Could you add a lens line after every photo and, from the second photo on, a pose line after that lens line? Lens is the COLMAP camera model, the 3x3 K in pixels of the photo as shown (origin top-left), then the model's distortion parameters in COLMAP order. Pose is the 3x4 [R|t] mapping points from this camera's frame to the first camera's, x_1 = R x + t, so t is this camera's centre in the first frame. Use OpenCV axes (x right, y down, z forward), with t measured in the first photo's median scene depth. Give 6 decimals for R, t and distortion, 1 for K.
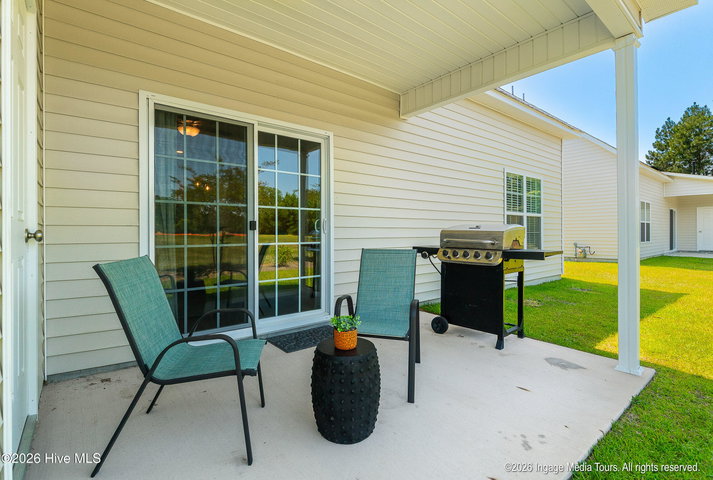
lens RADIAL K [[342.2, 0, 356.3], [0, 342.2, 232.9], [0, 0, 1]] dist [-0.002924, -0.000018]
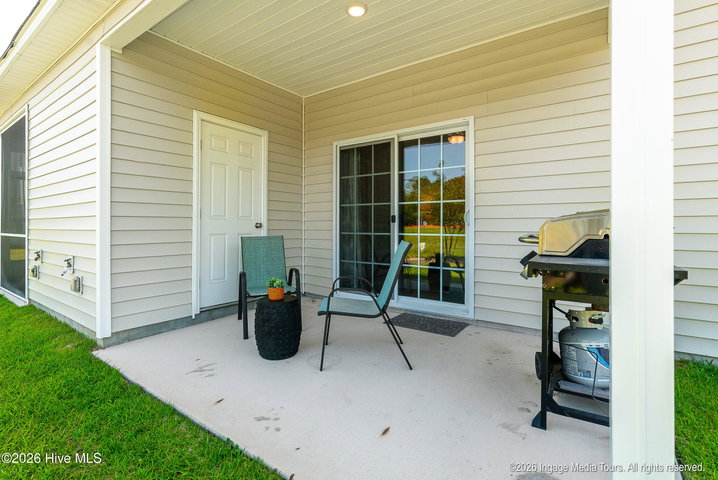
lens RADIAL K [[344.6, 0, 355.3], [0, 344.6, 222.5], [0, 0, 1]] dist [-0.002924, -0.000018]
pose [[0.254351, -0.005688, -0.967095, 0.862706], [-0.000757, 0.999981, -0.006081, 0.000039], [0.967112, 0.002279, 0.254341, 0.528595]]
